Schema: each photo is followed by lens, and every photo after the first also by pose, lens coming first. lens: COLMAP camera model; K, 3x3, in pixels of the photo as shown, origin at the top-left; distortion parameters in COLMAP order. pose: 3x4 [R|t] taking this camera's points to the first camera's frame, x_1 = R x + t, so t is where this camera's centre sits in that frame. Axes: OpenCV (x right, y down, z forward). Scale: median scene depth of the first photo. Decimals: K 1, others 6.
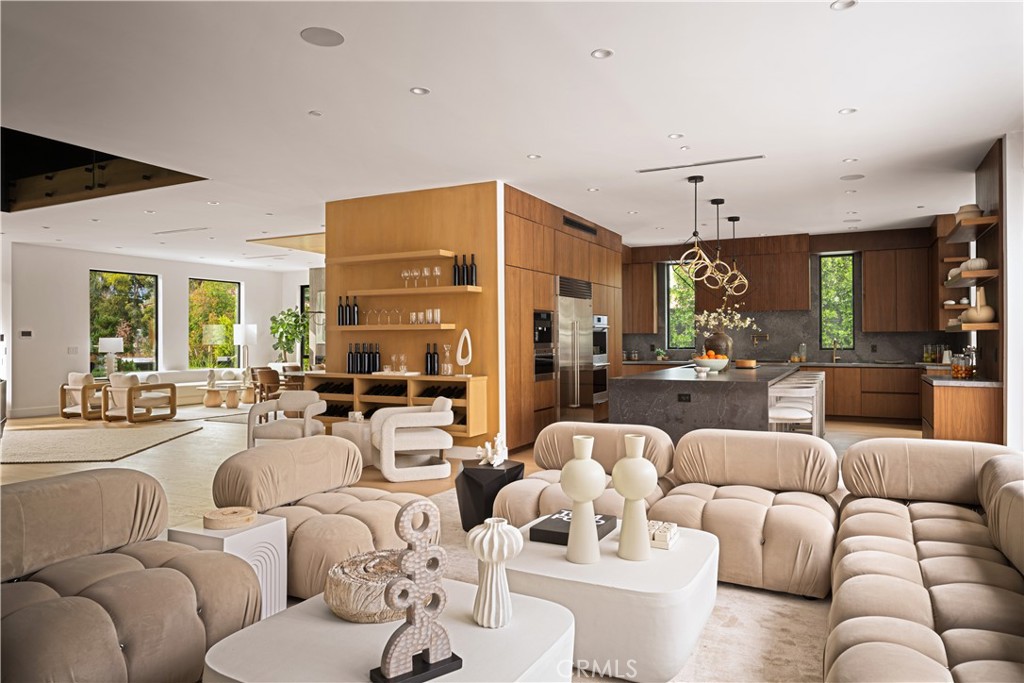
lens RADIAL K [[670.2, 0, 512.8], [0, 670.2, 342.9], [0, 0, 1]] dist [0.003397, 0.000401]
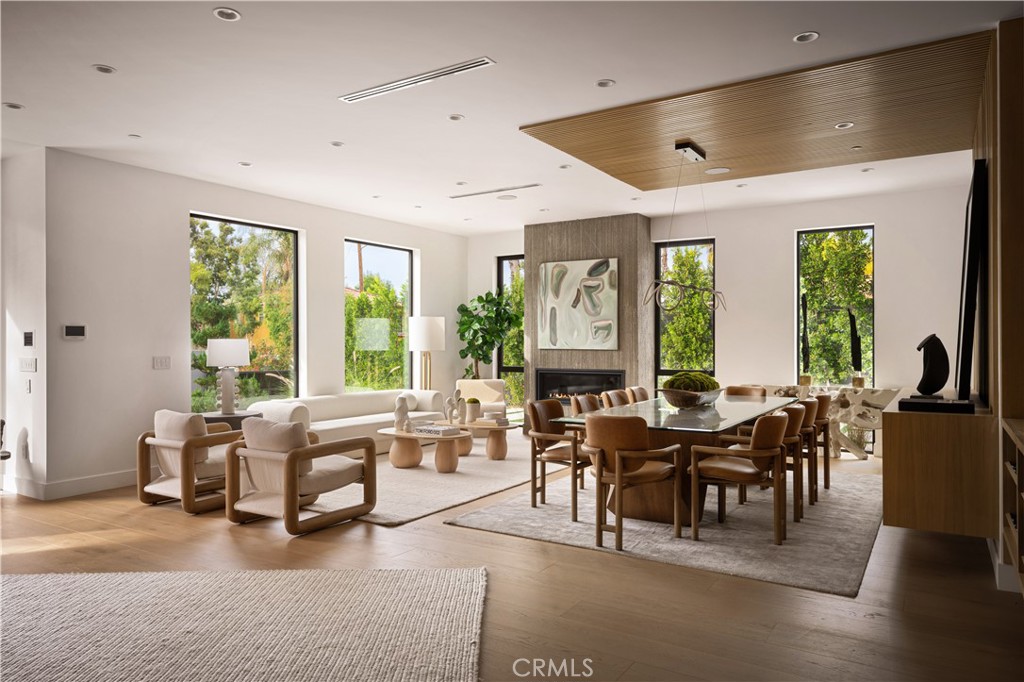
lens RADIAL K [[681.8, 0, 510.0], [0, 681.8, 338.7], [0, 0, 1]] dist [0.010540, -0.001129]
pose [[0.995443, -0.001645, -0.095349, -0.342030], [0.000699, 0.999950, -0.009954, -0.002407], [0.095360, 0.009842, 0.995394, 0.506411]]
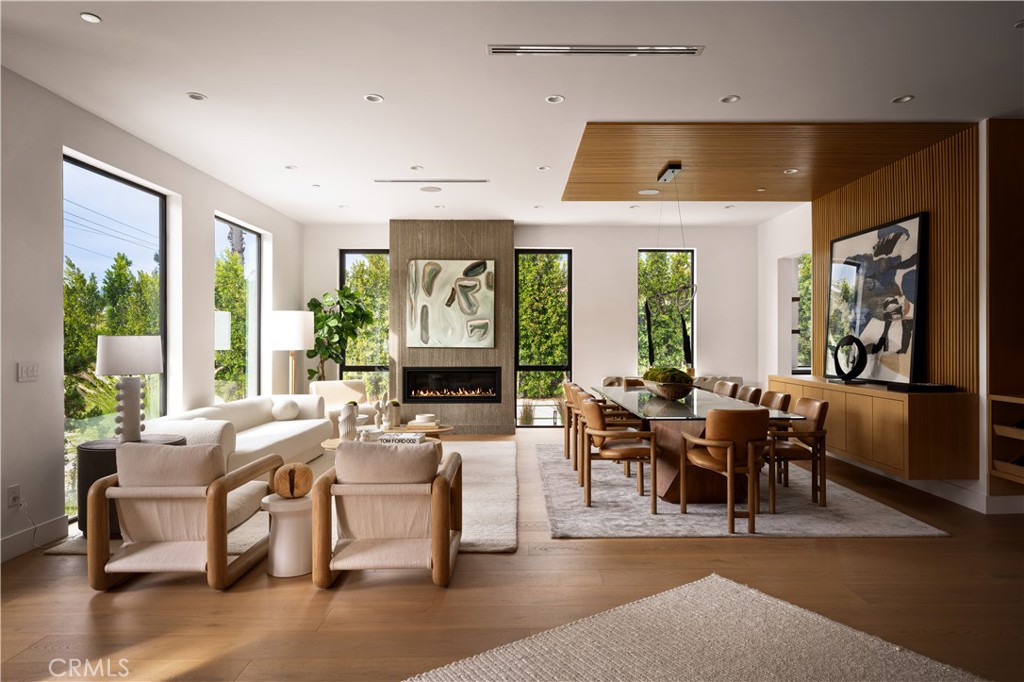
lens RADIAL K [[610.9, 0, 515.7], [0, 610.9, 342.3], [0, 0, 1]] dist [0.004213, 0.001404]
pose [[0.885078, -0.001837, 0.465439, -0.605383], [0.001813, 0.999998, 0.000500, -0.004090], [-0.465439, 0.000401, 0.885080, 0.626706]]
